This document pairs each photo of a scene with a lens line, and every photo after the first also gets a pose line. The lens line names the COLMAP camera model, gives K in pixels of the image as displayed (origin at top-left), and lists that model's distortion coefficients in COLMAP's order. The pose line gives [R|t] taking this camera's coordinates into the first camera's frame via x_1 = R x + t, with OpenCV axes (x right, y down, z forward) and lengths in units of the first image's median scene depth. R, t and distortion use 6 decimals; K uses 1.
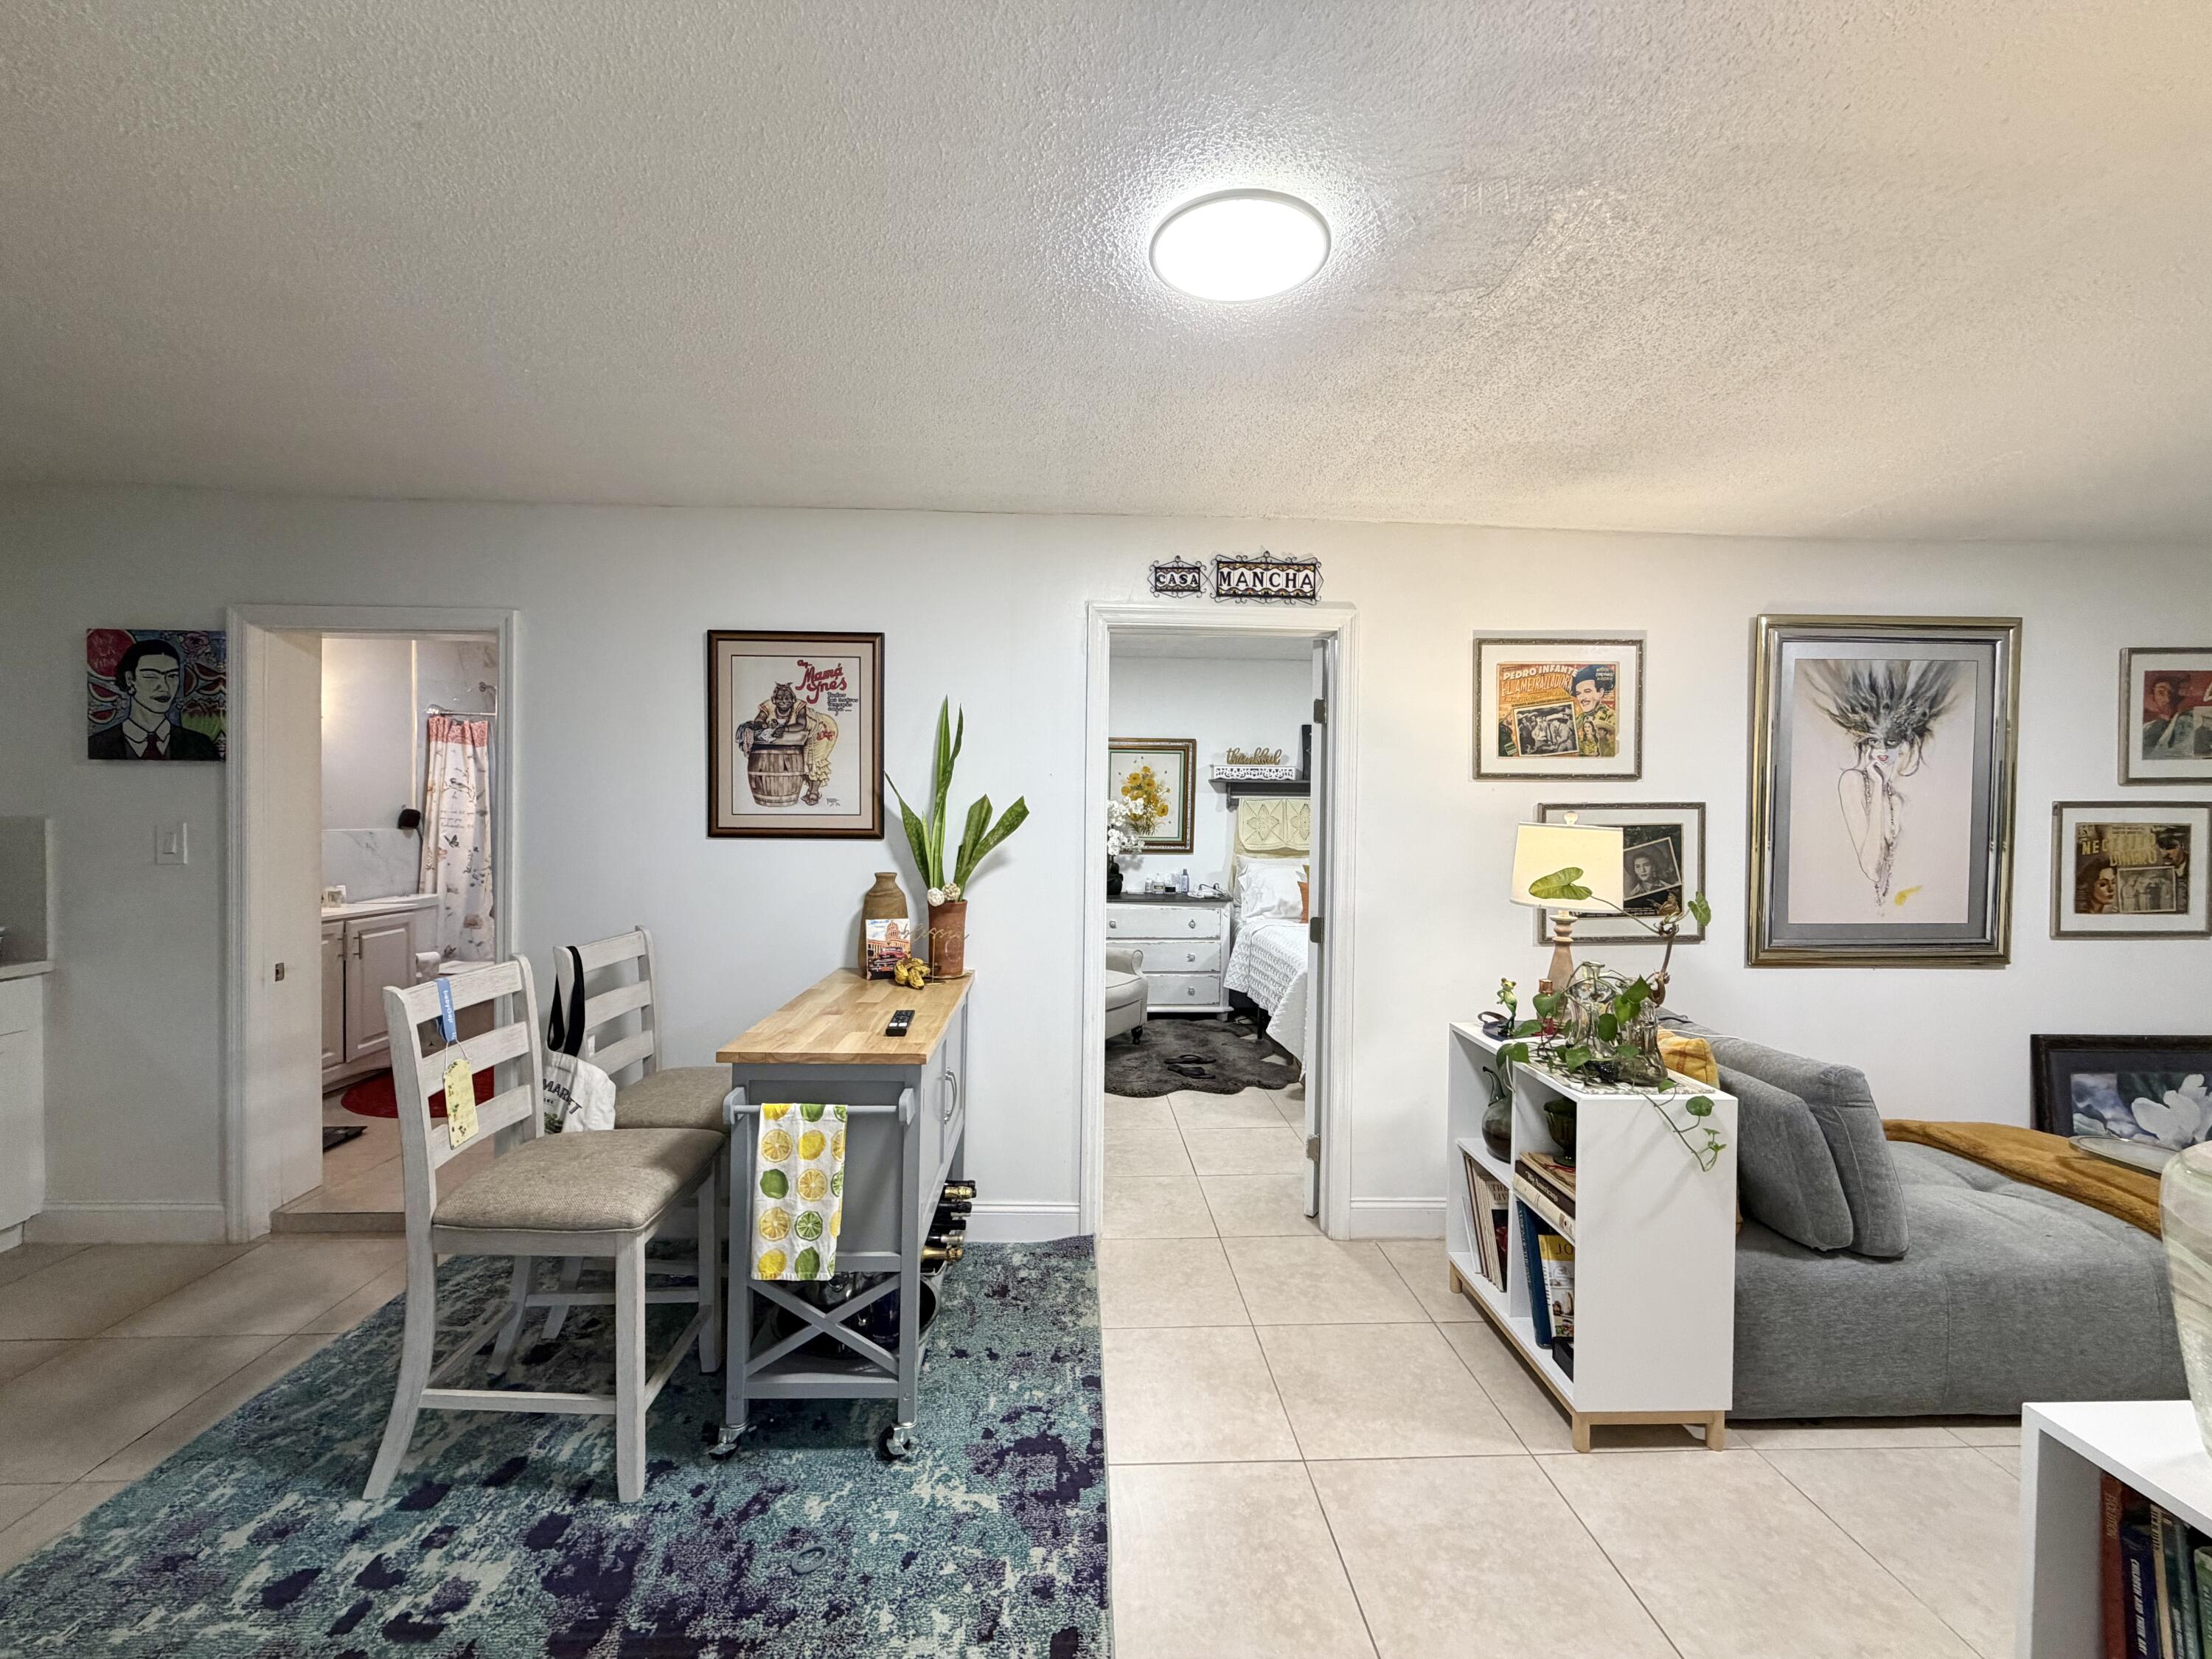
lens RADIAL K [[882.5, 0, 1097.8], [0, 882.5, 827.9], [0, 0, 1]] dist [-0.000553, -0.000245]
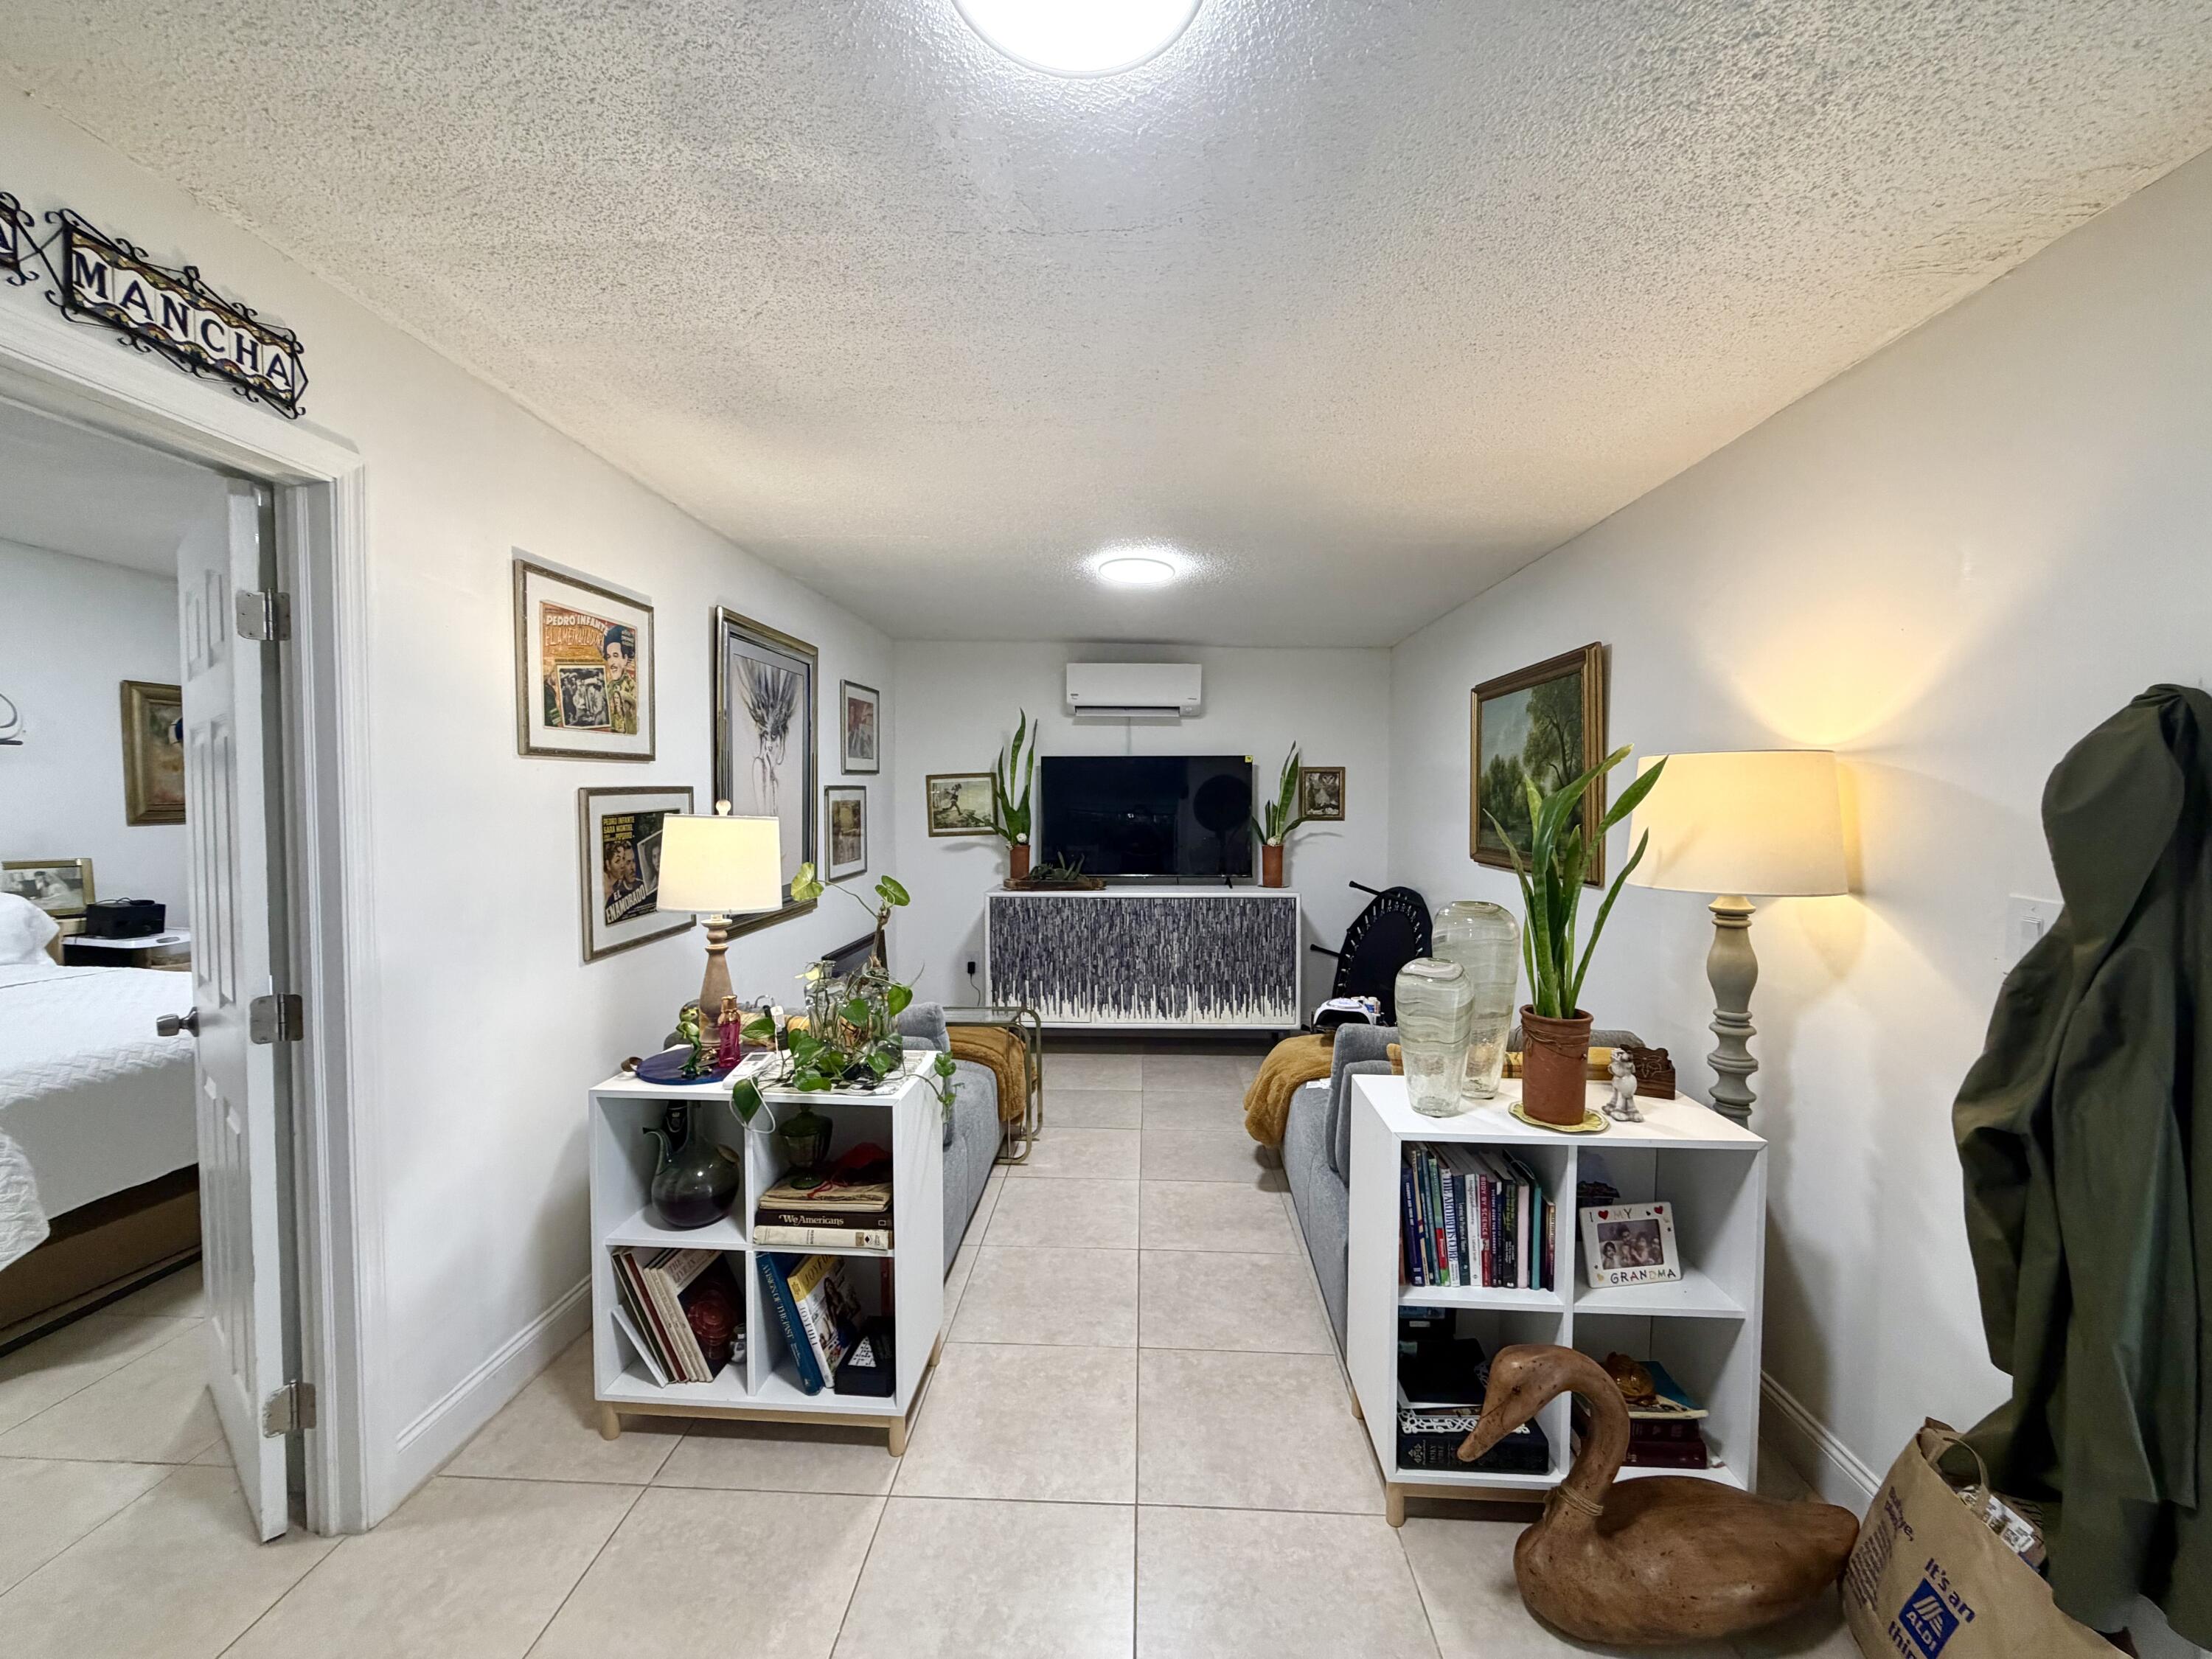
lens RADIAL K [[882.5, 0, 1097.8], [0, 882.5, 827.9], [0, 0, 1]] dist [-0.000553, -0.000245]
pose [[0.093062, -0.047293, 0.994536, -0.253740], [0.012648, 0.998847, 0.046314, -0.022787], [-0.995580, 0.008269, 0.093553, 0.460786]]
